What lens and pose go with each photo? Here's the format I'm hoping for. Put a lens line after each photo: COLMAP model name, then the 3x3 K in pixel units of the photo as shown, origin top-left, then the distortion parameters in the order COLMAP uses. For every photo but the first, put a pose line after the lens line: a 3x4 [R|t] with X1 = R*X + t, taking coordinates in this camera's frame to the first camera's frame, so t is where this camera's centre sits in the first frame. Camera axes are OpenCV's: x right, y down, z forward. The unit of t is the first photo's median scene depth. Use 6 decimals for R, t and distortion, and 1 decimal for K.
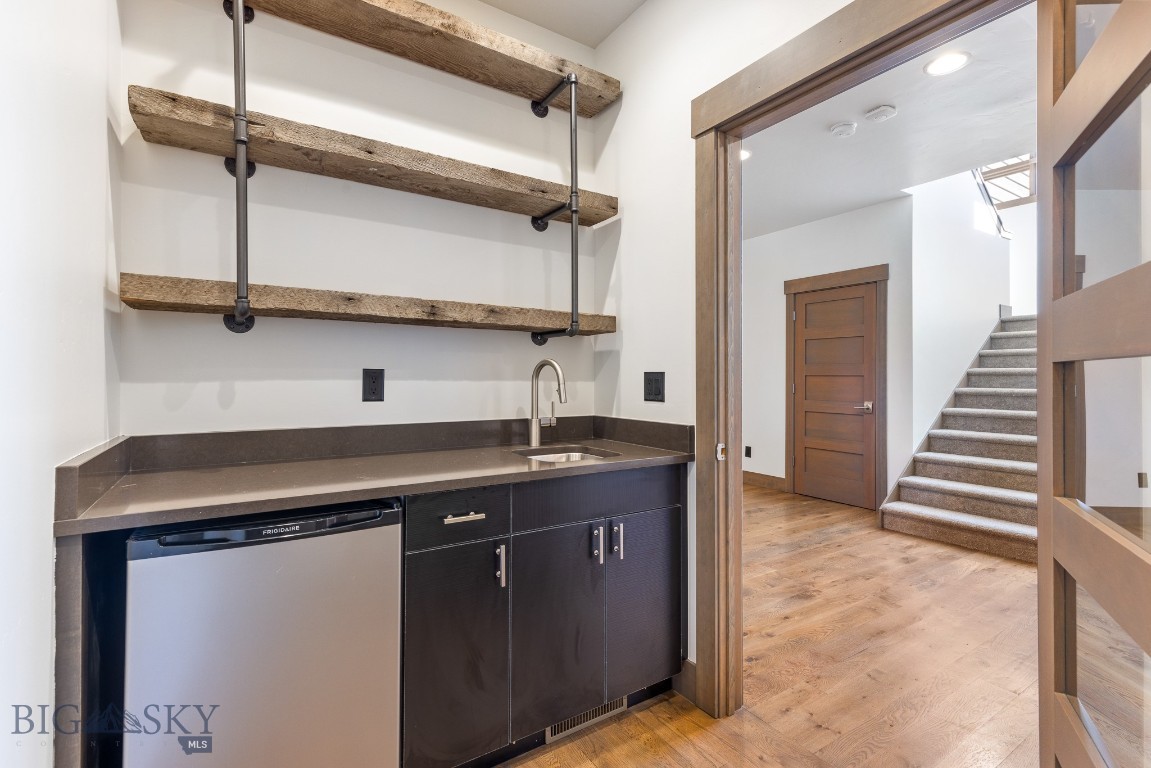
lens RADIAL K [[539.7, 0, 576.1], [0, 539.7, 378.6], [0, 0, 1]] dist [0.013307, -0.000052]
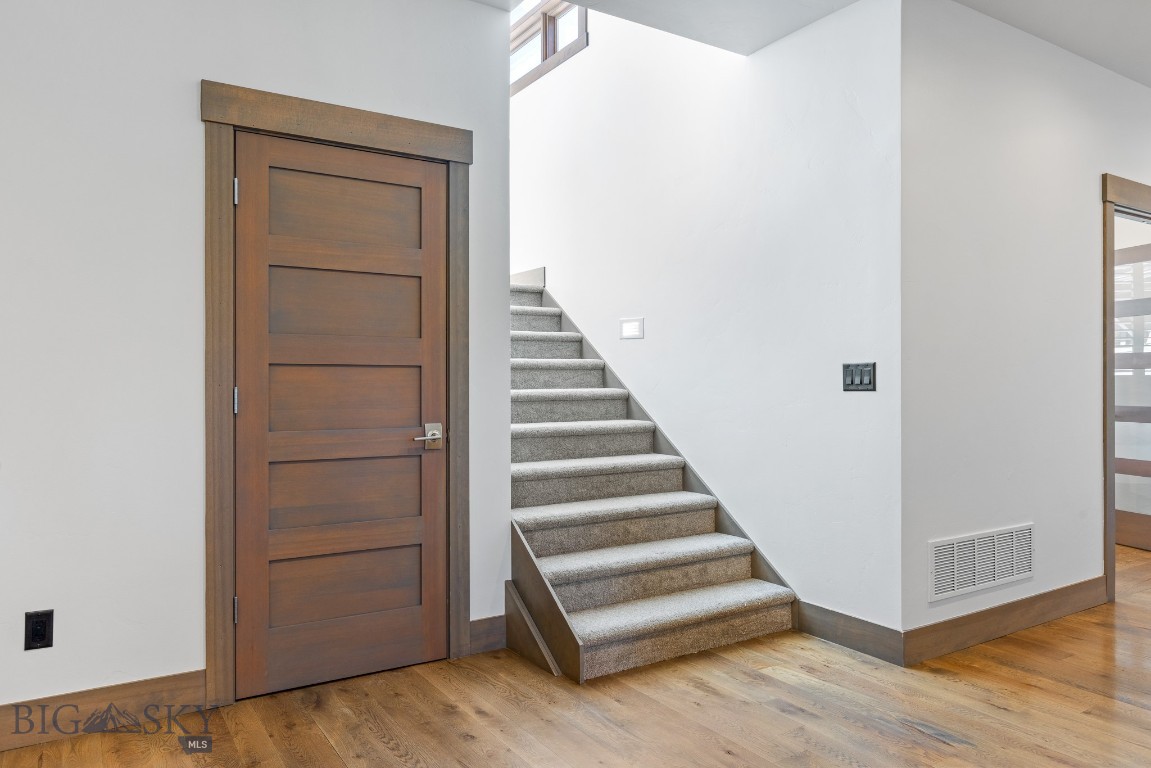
lens RADIAL K [[818.4, 0, 575.9], [0, 818.4, 386.8], [0, 0, 1]] dist [0.002423, 0.001498]
pose [[0.002337, -0.017096, 0.999851, -0.138531], [0.004040, 0.999846, 0.017086, 0.000724], [-0.999989, 0.003999, 0.002405, 0.878629]]
